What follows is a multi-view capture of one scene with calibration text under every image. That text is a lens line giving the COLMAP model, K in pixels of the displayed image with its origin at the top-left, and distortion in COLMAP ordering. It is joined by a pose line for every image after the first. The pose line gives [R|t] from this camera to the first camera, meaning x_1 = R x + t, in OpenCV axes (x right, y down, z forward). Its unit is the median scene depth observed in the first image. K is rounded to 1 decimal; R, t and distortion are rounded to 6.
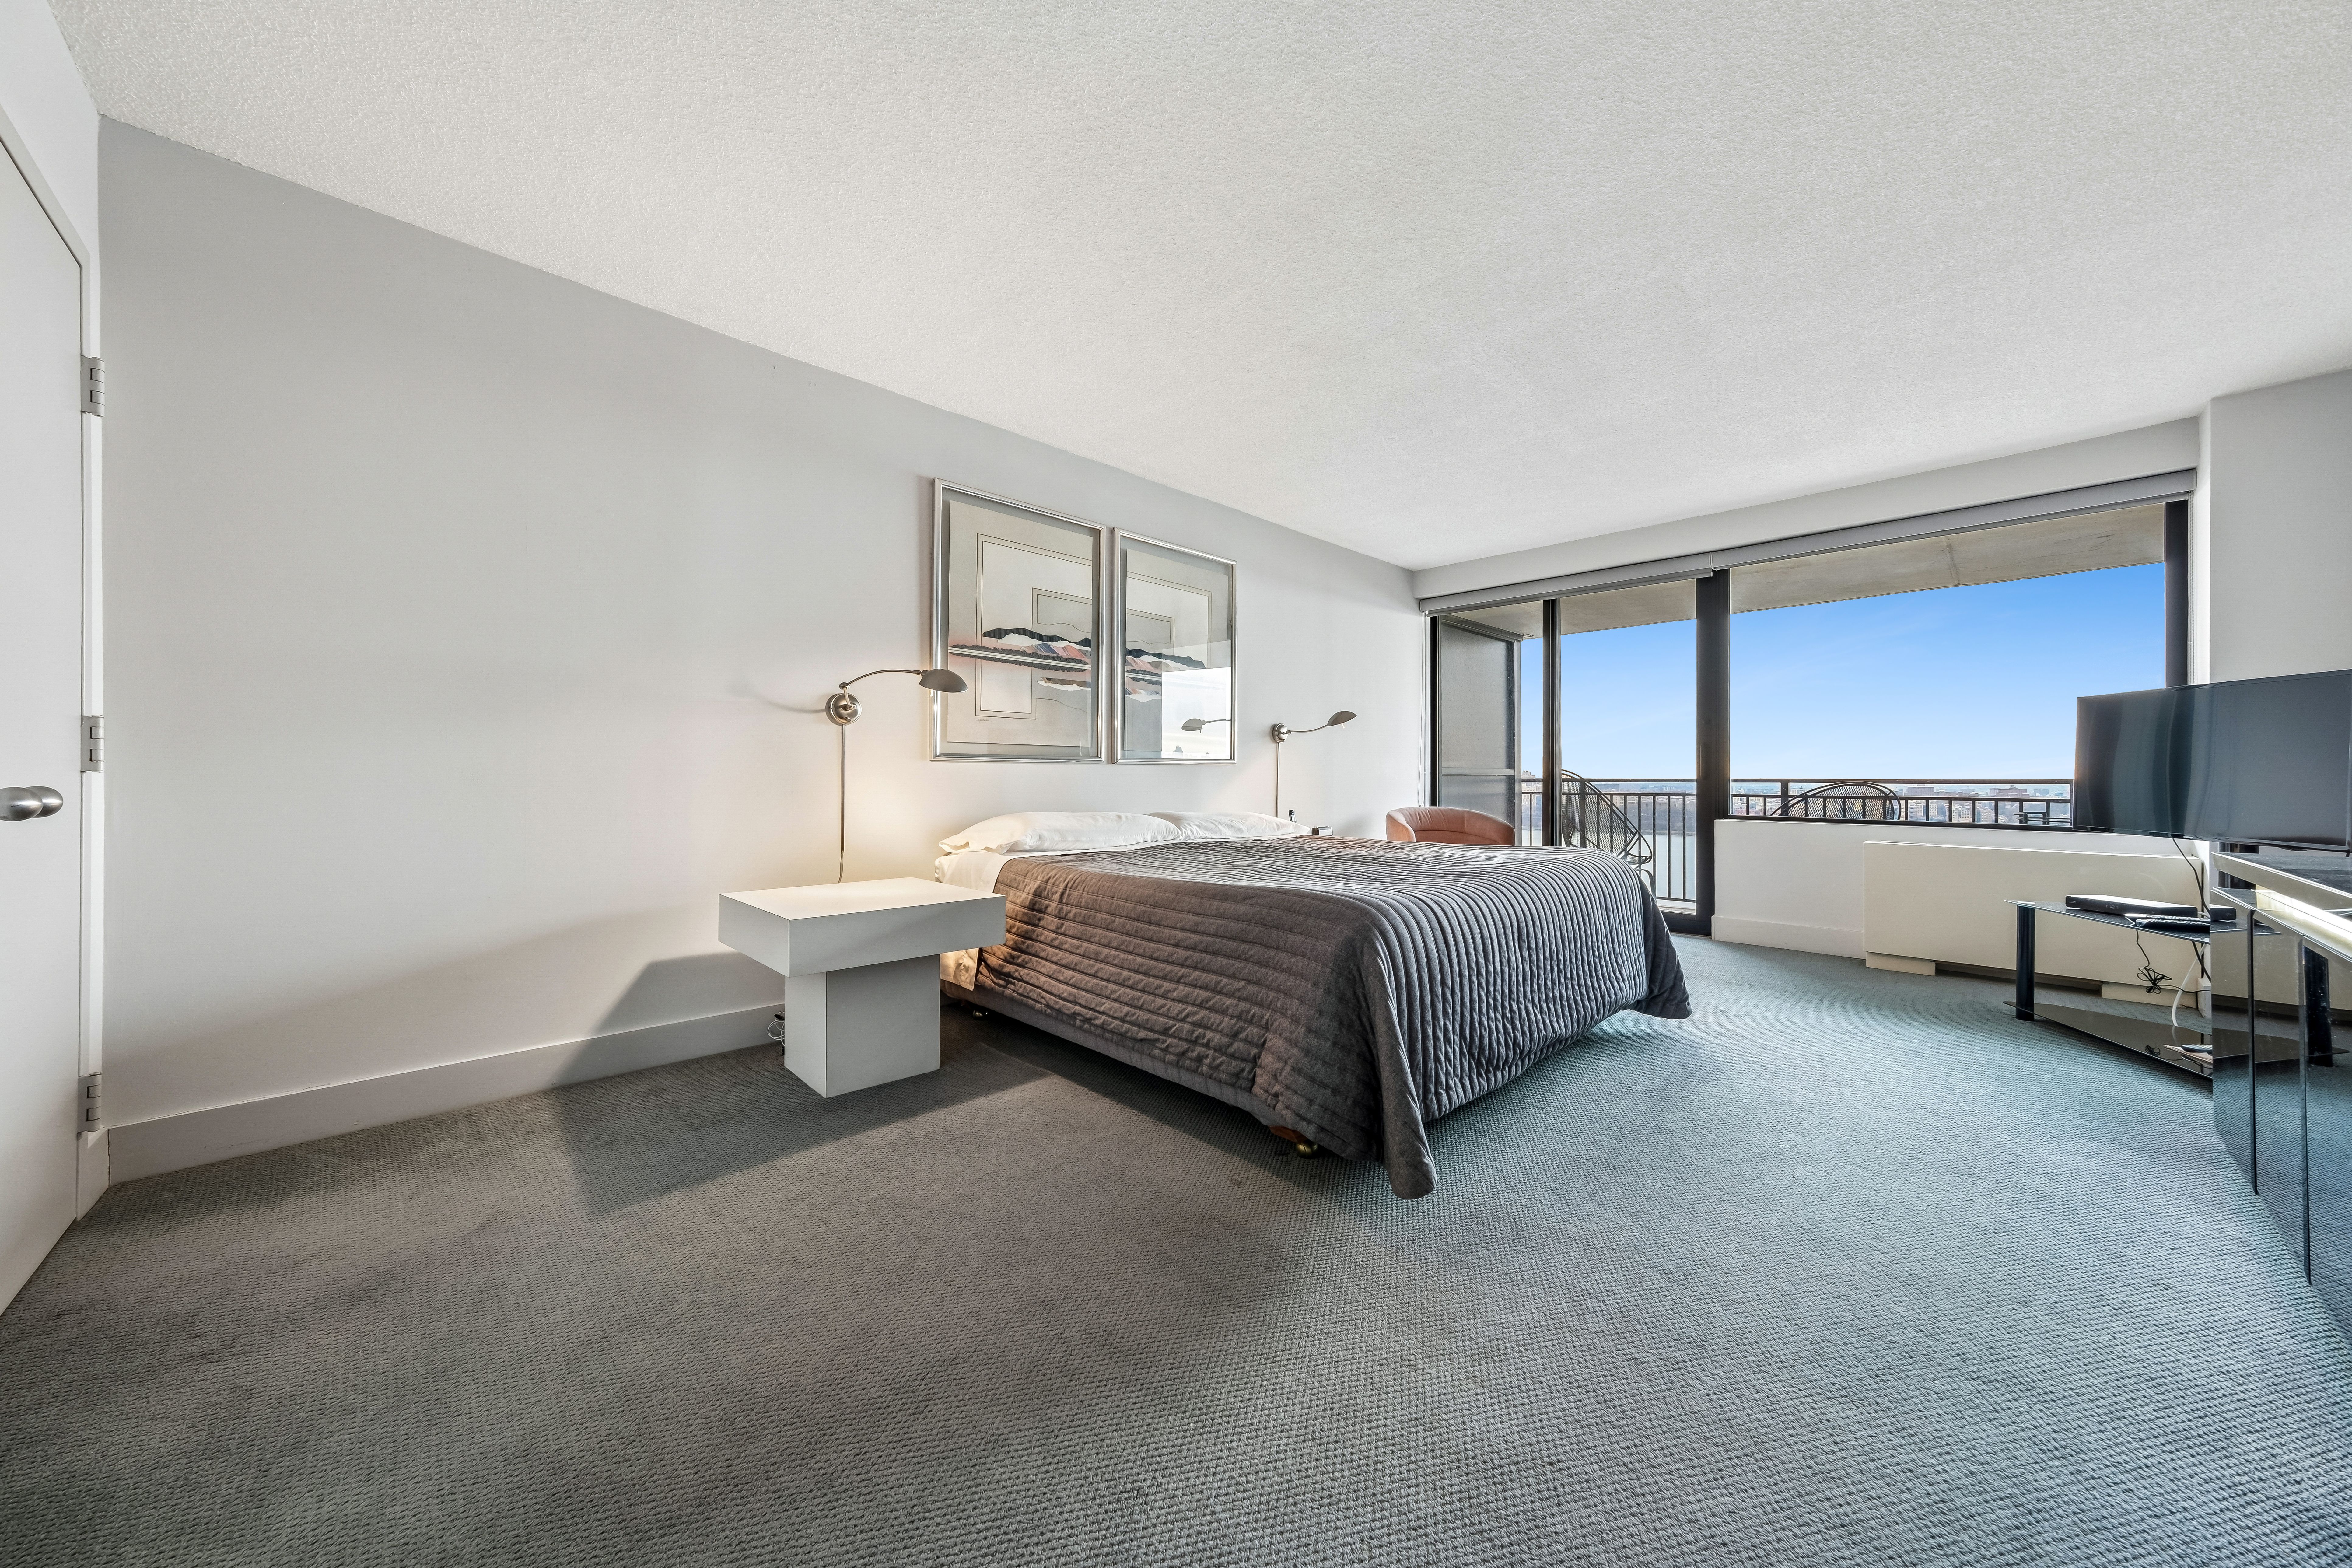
lens RADIAL K [[830.3, 0, 1176.0], [0, 830.3, 784.0], [0, 0, 1]] dist [-0.009486, 0.006468]
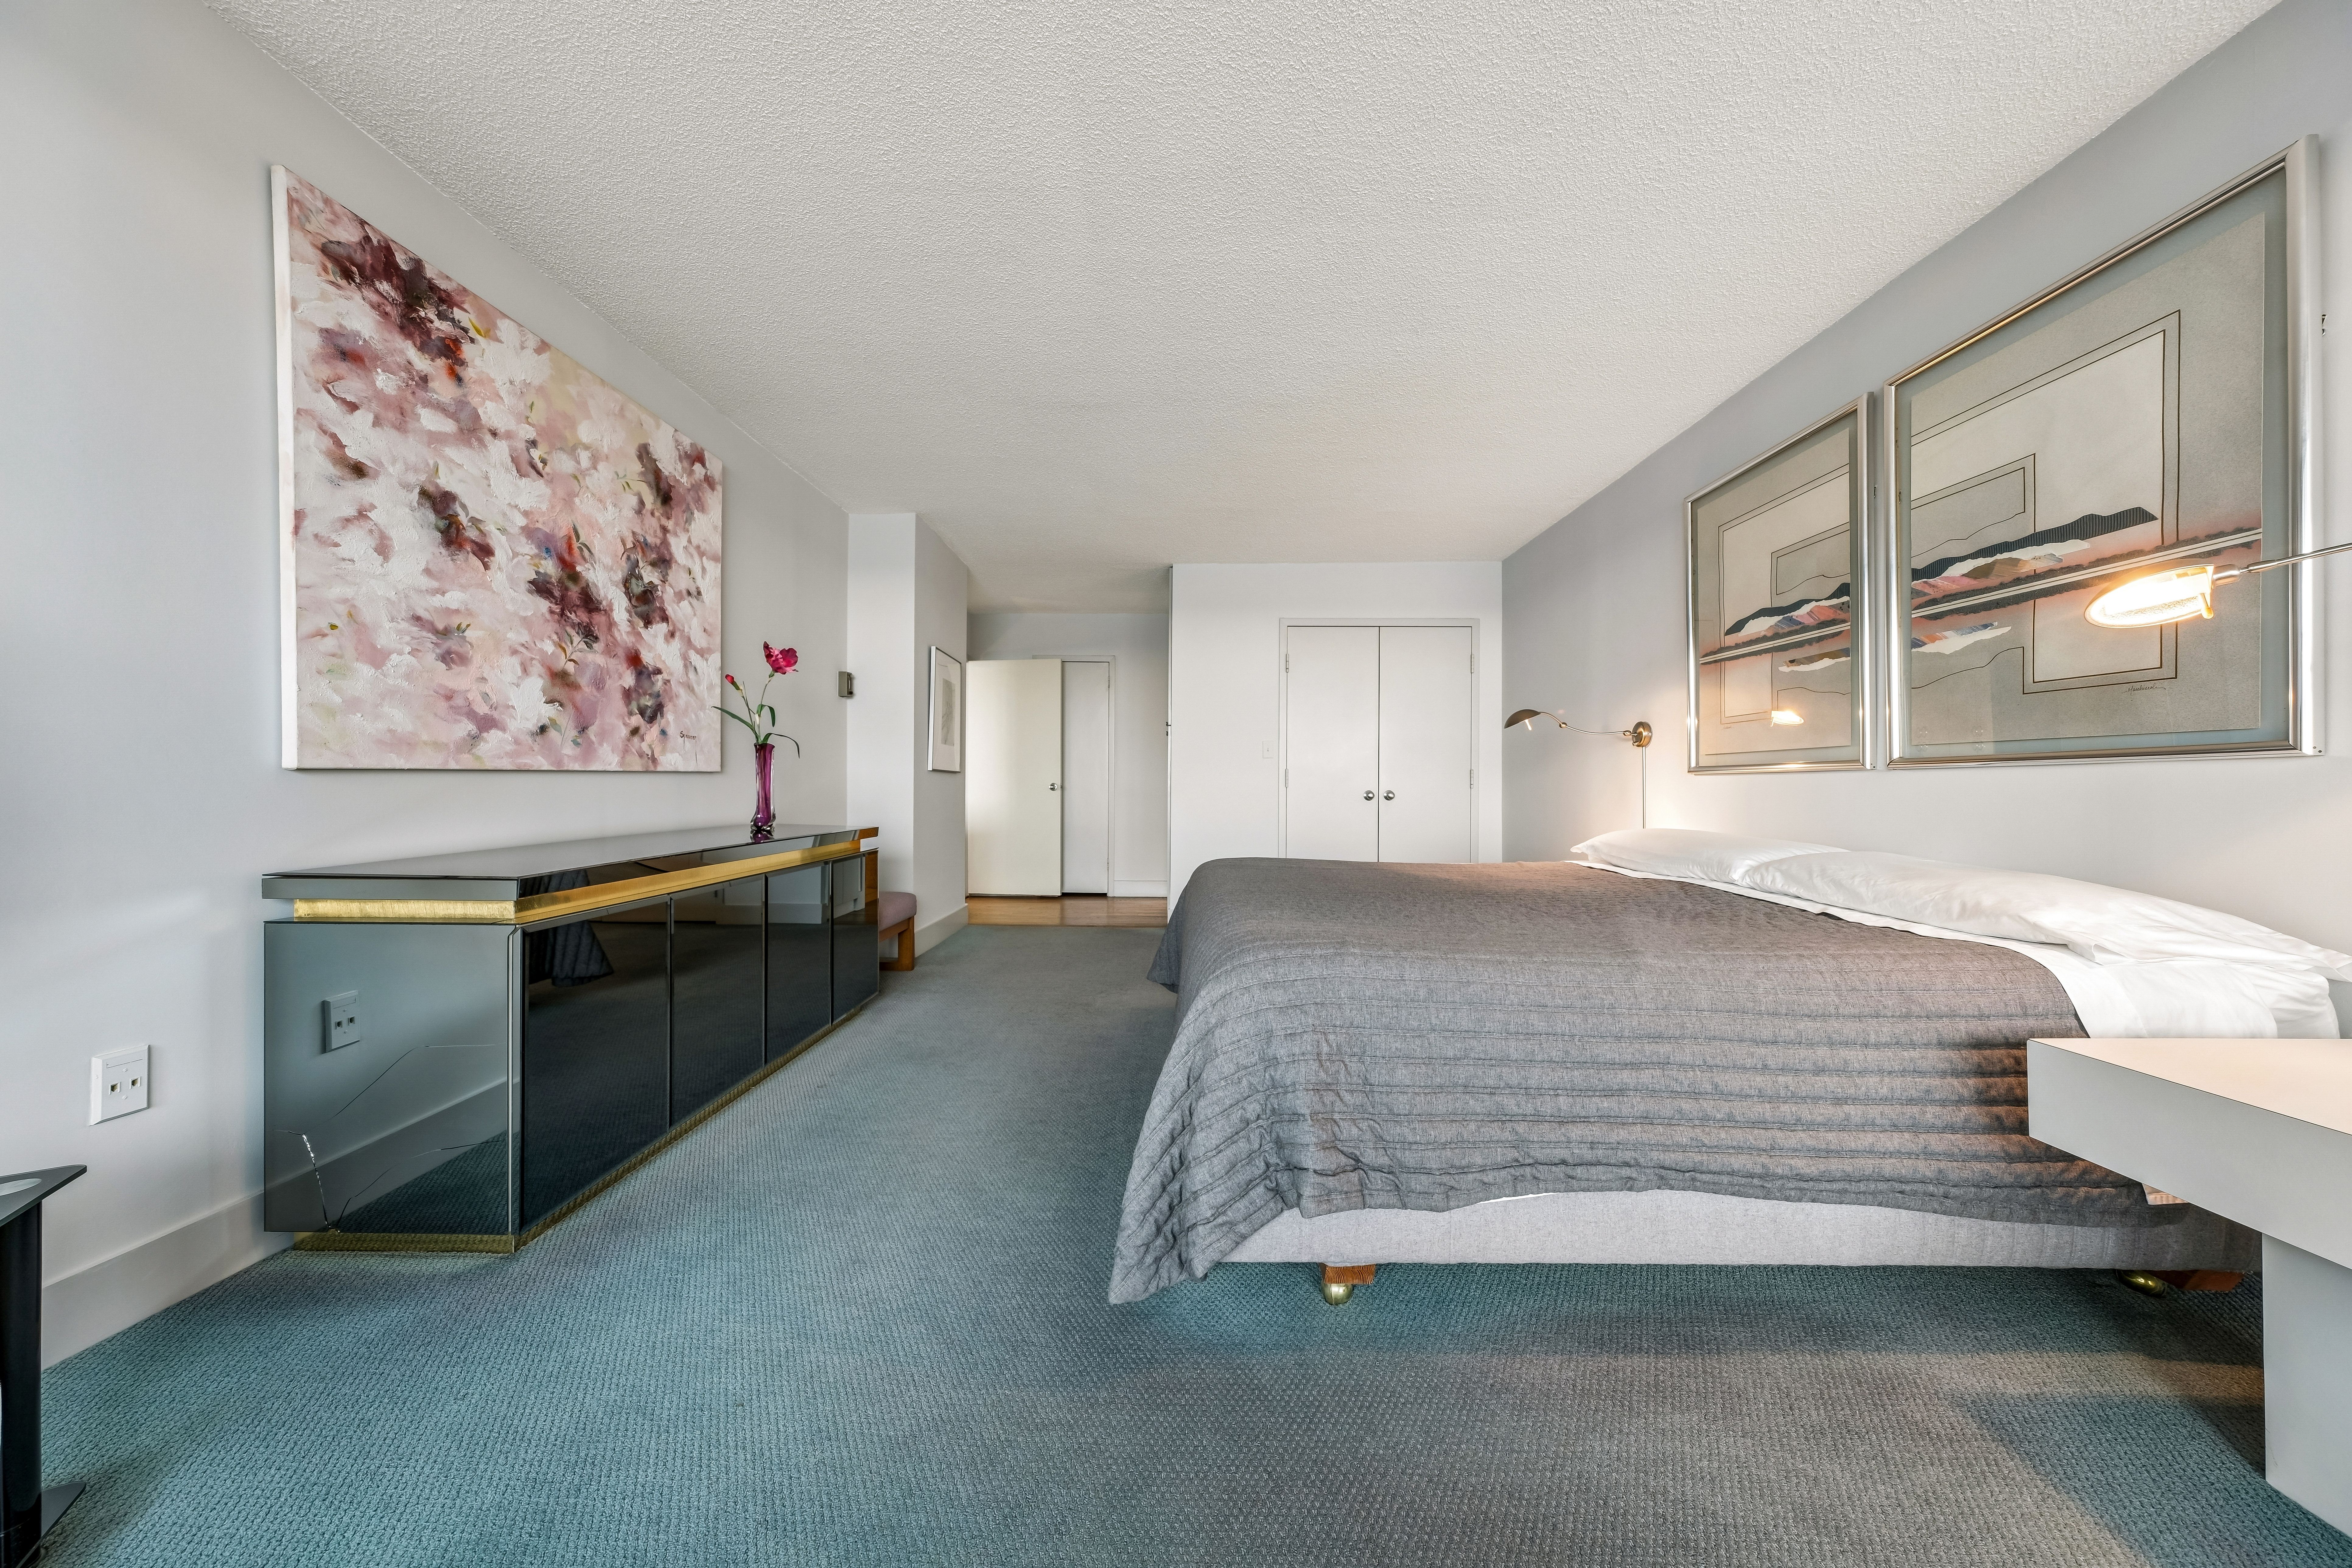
lens RADIAL K [[830.3, 0, 1176.0], [0, 830.3, 784.0], [0, 0, 1]] dist [-0.009486, 0.006468]
pose [[-0.716543, -0.003403, -0.697534, 0.766771], [-0.004878, 0.999988, 0.000132, -0.011718], [0.697526, 0.003497, -0.716551, 1.137373]]
